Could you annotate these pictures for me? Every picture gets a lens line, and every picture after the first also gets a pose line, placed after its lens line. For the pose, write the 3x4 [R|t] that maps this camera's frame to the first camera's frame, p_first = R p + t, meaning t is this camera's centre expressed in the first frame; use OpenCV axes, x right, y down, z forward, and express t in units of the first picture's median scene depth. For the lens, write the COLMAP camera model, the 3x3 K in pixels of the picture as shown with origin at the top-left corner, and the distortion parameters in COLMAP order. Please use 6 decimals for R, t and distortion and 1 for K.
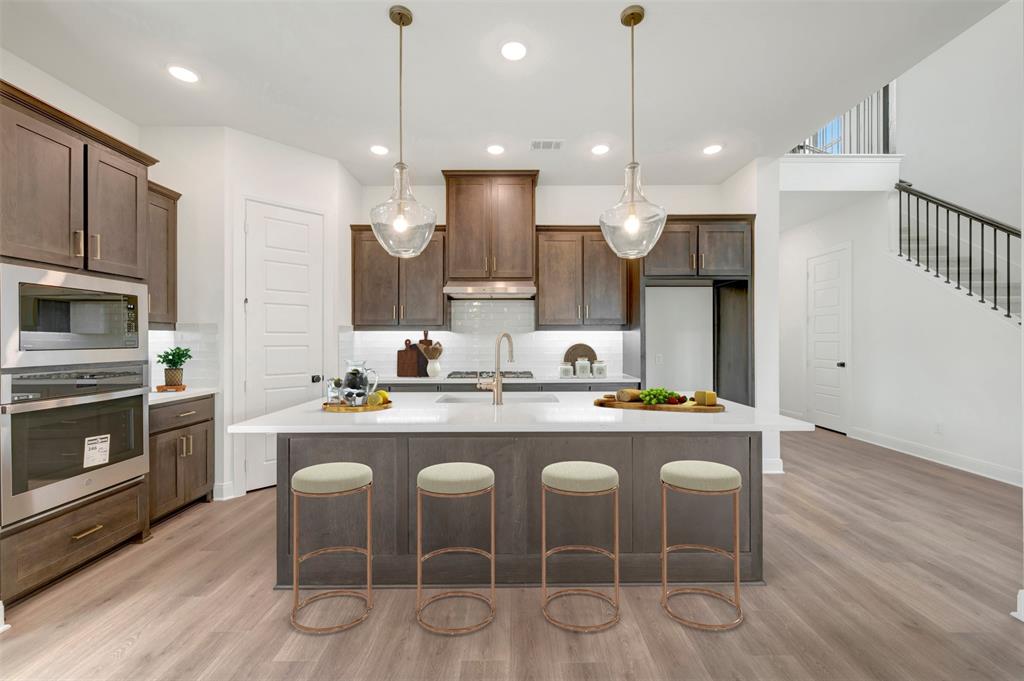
lens RADIAL K [[408.0, 0, 513.9], [0, 408.0, 339.3], [0, 0, 1]] dist [-0.000362, -0.000170]
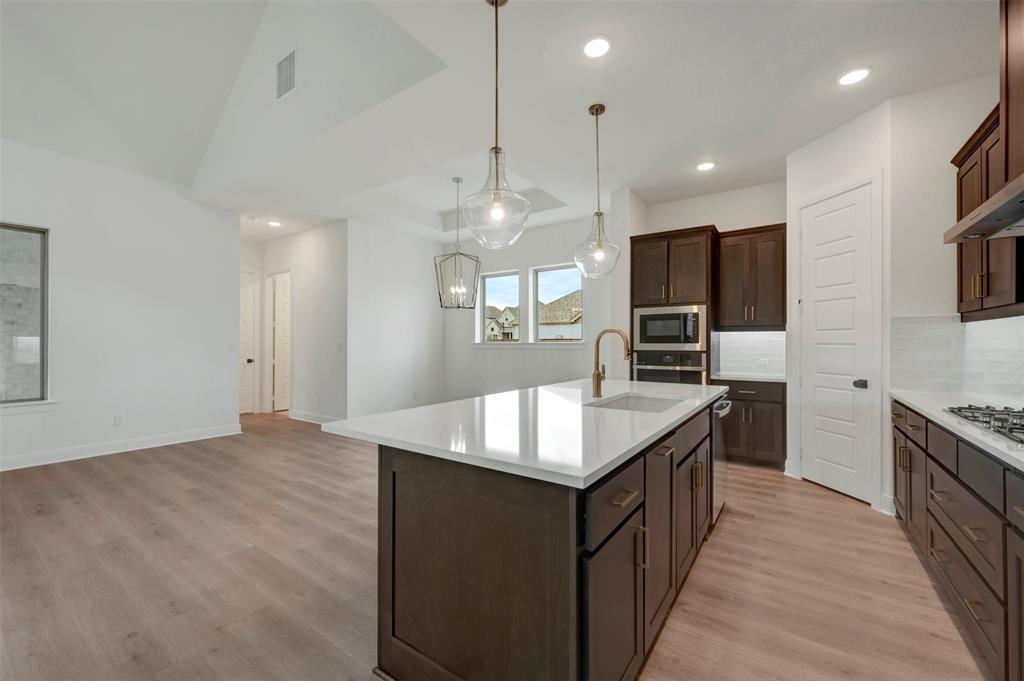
lens RADIAL K [[402.5, 0, 512.0], [0, 402.5, 340.5], [0, 0, 1]] dist [0.009090, -0.000178]
pose [[-0.577438, -0.003331, -0.816427, 0.570204], [0.000972, 0.999988, -0.004768, 0.011106], [0.816434, -0.003547, -0.577428, 0.863779]]
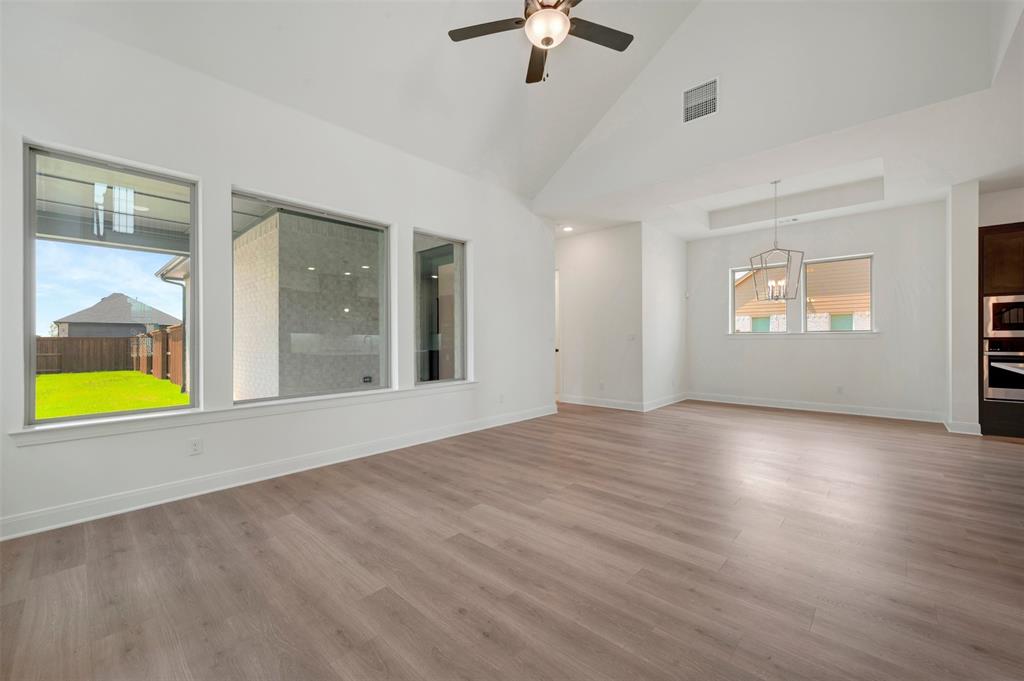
lens RADIAL K [[408.0, 0, 513.9], [0, 408.0, 339.3], [0, 0, 1]] dist [-0.000362, -0.000170]
pose [[-0.681555, 0.006148, -0.731741, 1.269678], [0.007401, 0.999971, 0.001508, 0.027431], [0.731729, -0.004388, -0.681581, 0.272202]]
